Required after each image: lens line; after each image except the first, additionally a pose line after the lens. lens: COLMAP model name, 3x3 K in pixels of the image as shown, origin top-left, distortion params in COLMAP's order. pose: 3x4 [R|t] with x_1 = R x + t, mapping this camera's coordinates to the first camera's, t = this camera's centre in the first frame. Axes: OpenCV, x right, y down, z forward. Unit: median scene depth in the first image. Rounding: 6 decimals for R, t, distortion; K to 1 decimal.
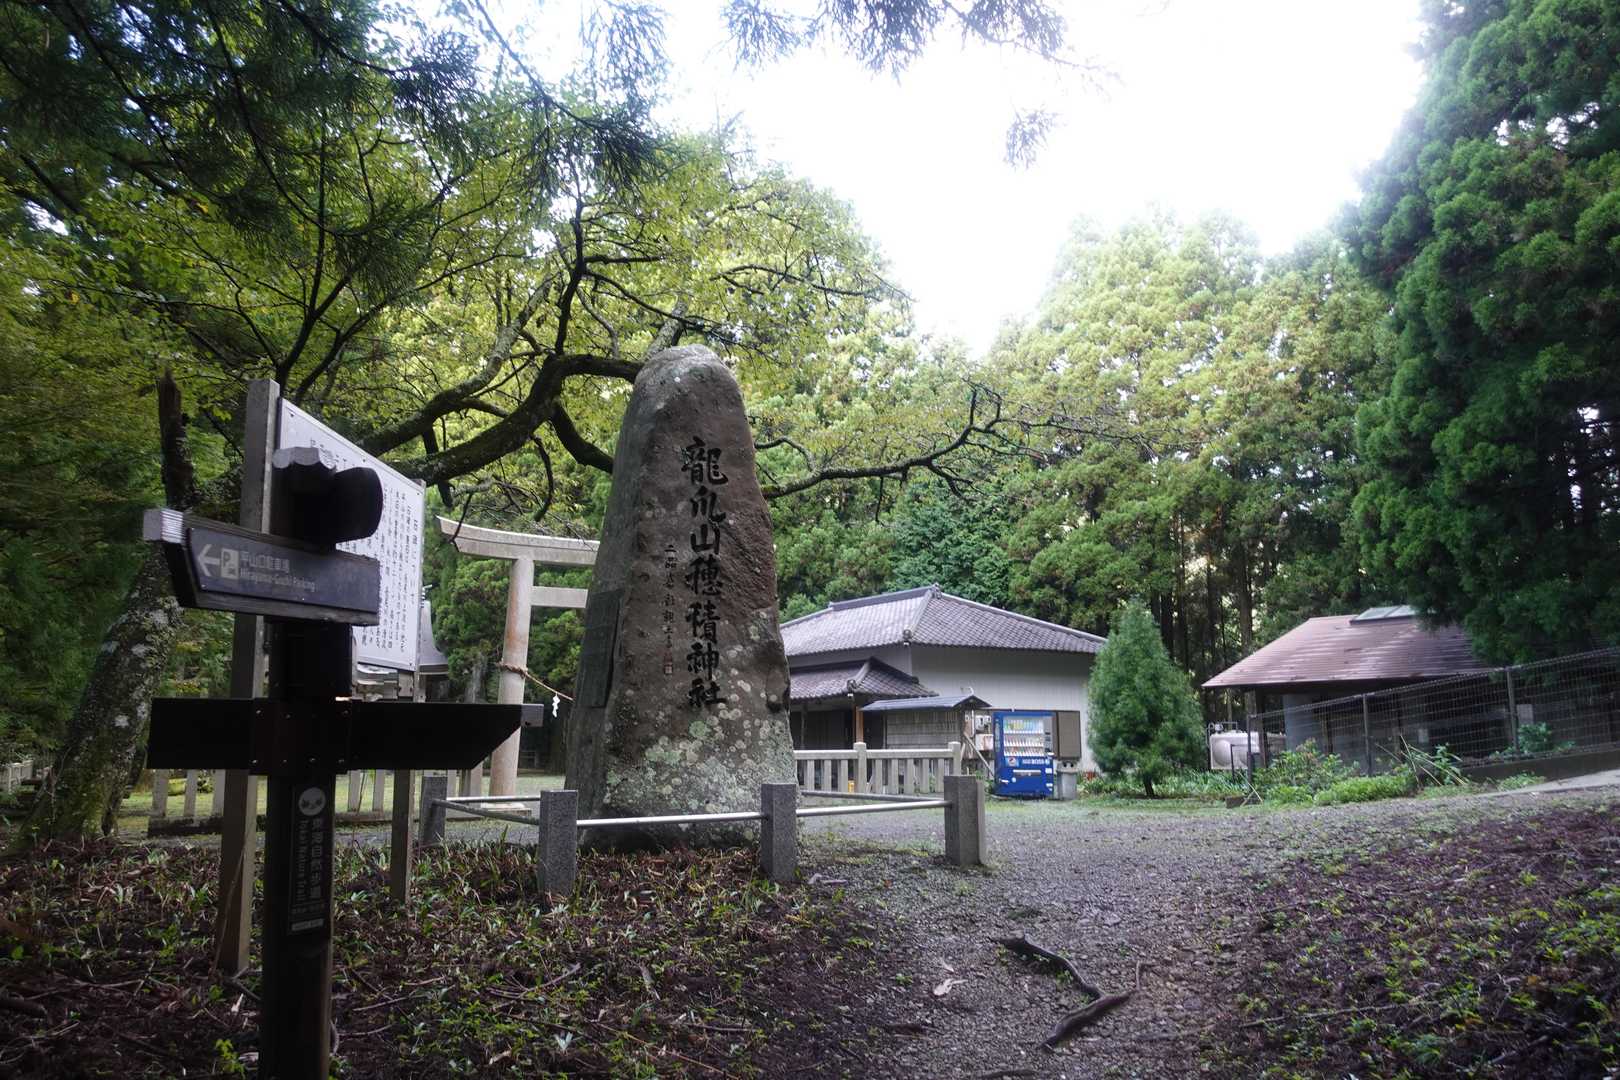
lens RADIAL K [[1229.4, 0, 810.0], [0, 1229.4, 540.0], [0, 0, 1]] dist [-0.000160, -0.000299]
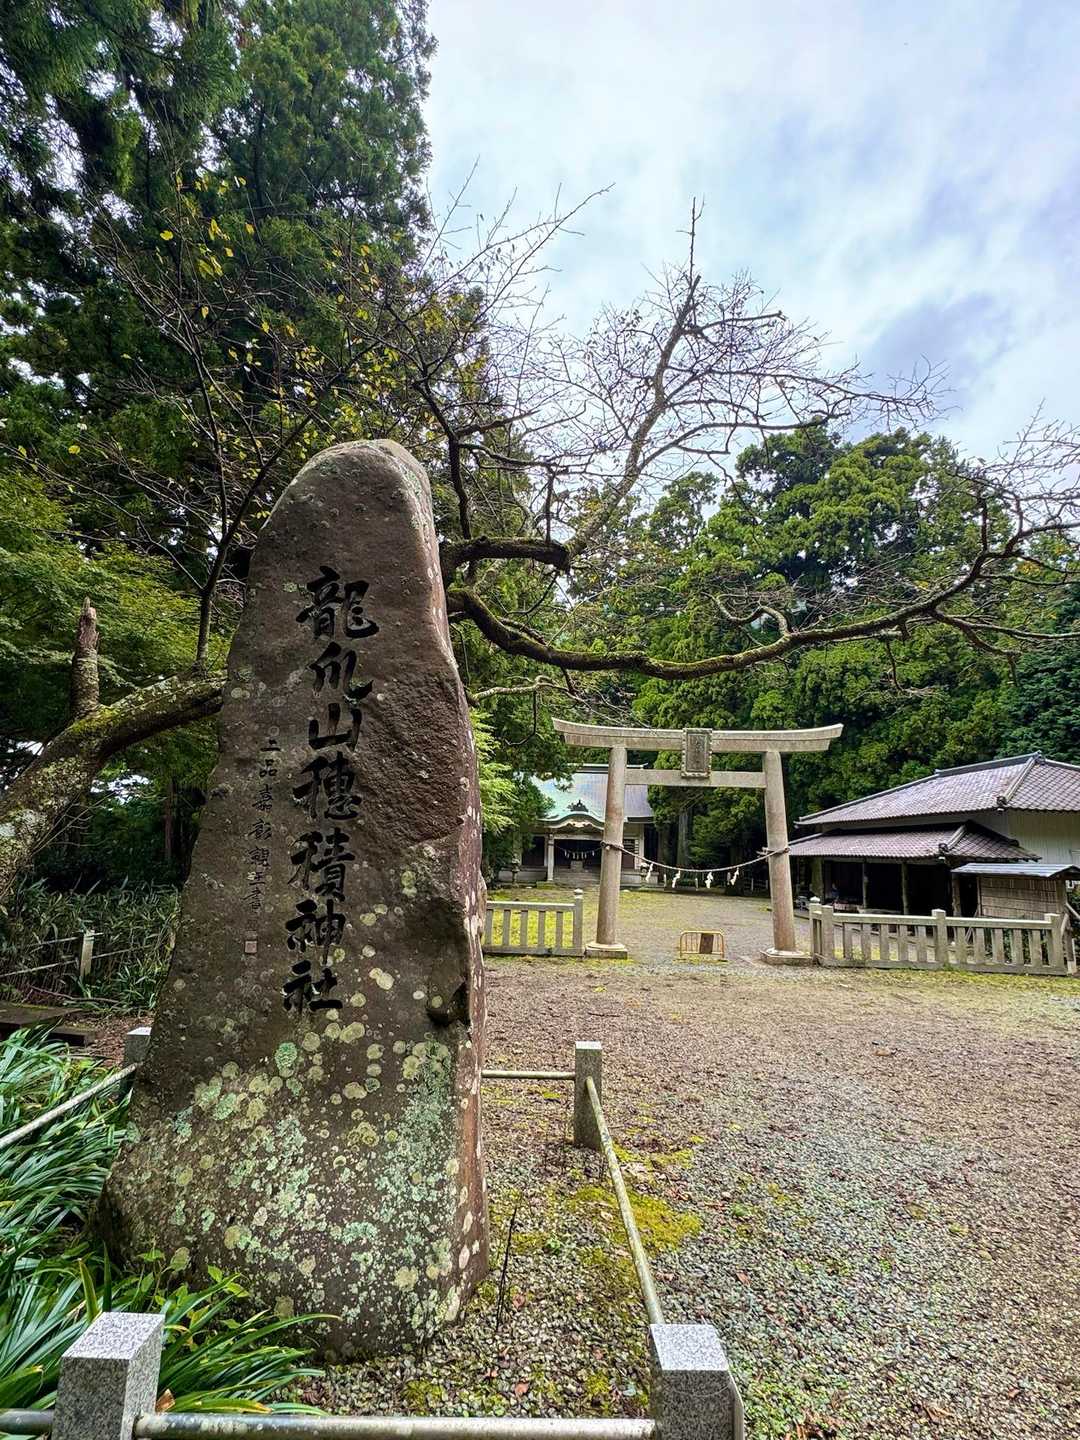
lens RADIAL K [[718.9, 0, 540.0], [0, 718.9, 720.0], [0, 0, 1]] dist [-0.002423, -0.000606]
pose [[0.851889, -0.060478, -0.520219, 0.191152], [0.052943, 0.998166, -0.029344, 0.011769], [0.521040, -0.002544, 0.853529, 0.749428]]
